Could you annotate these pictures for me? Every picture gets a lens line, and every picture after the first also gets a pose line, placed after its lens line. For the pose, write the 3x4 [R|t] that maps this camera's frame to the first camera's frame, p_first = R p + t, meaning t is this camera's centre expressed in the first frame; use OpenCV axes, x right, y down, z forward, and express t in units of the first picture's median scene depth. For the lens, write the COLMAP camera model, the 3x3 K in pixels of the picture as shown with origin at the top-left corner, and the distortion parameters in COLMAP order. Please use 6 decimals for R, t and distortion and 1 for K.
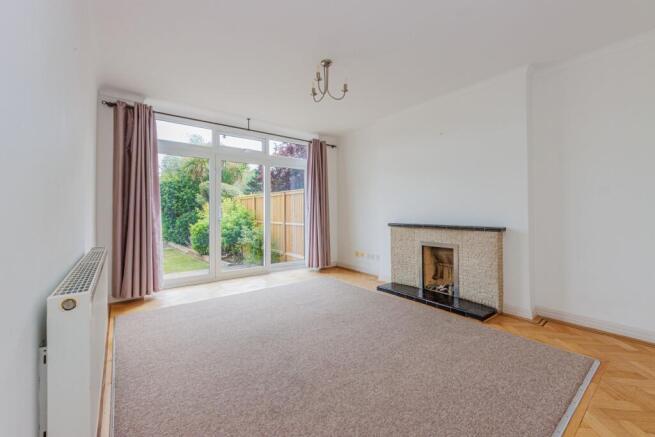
lens RADIAL K [[272.7, 0, 327.0], [0, 272.7, 215.2], [0, 0, 1]] dist [0.001677, 0.000115]
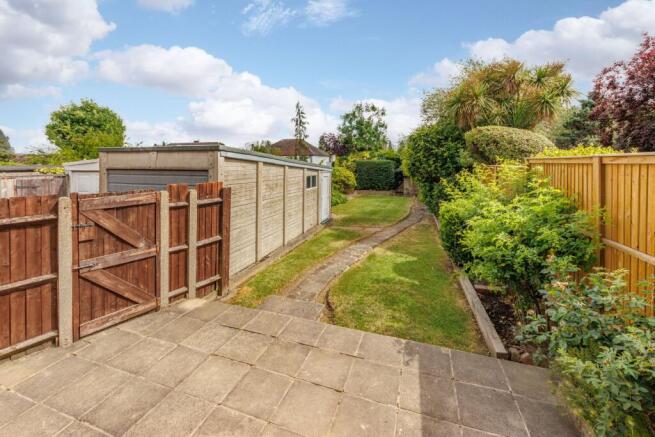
lens RADIAL K [[290.5, 0, 308.2], [0, 290.5, 166.2], [0, 0, 1]] dist [-0.000055, -0.000009]
pose [[0.539288, 0.013491, -0.842013, -0.103141], [-0.018491, 0.999820, 0.004177, -0.034609], [0.841918, 0.013318, 0.539441, 0.335761]]
